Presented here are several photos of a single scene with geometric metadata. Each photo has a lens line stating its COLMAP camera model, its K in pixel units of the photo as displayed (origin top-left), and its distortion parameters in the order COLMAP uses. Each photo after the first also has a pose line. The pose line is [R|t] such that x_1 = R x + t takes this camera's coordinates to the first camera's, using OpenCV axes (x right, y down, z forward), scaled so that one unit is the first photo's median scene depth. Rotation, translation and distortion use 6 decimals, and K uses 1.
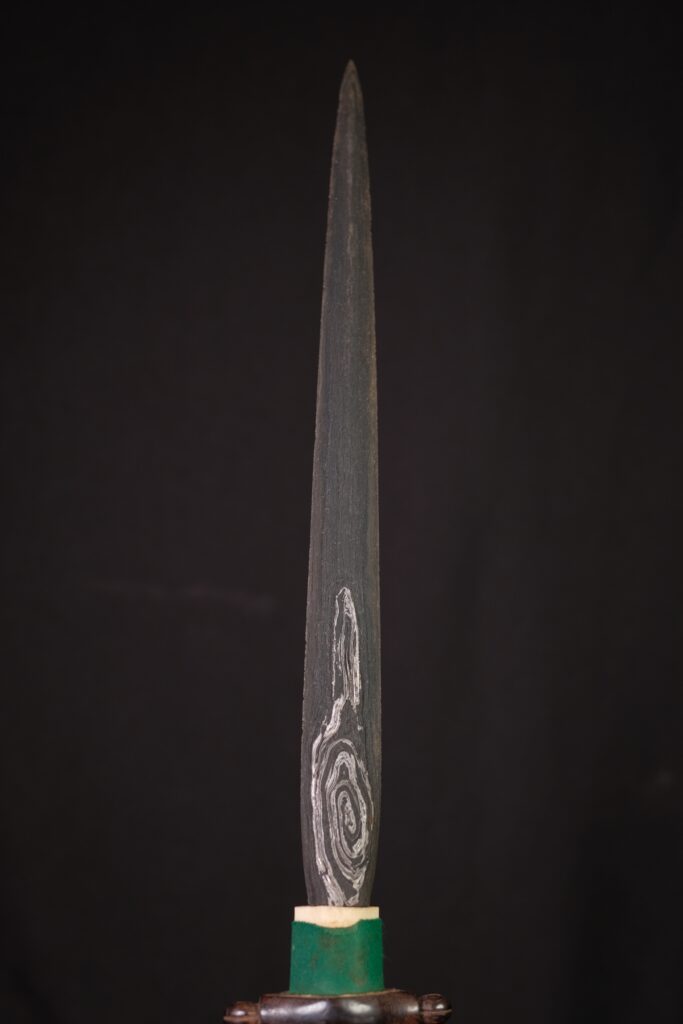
lens RADIAL K [[1461.7, 0, 341.7], [0, 1461.7, 511.4], [0, 0, 1]] dist [0.151562, 0.000000]
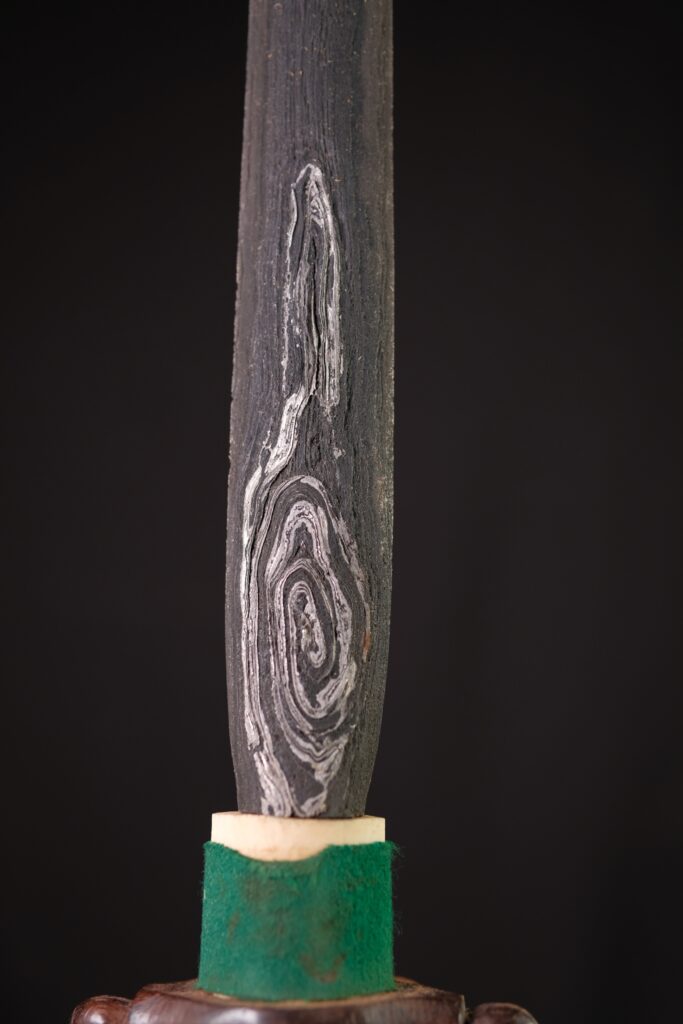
lens RADIAL K [[1461.7, 0, 366.1], [0, 1461.7, 487.8], [0, 0, 1]] dist [0.151562, 0.000000]
pose [[0.950021, -0.030668, -0.310676, 0.169588], [0.061382, 0.994087, 0.089570, 0.117680], [0.306092, -0.104163, 0.946286, 0.554034]]
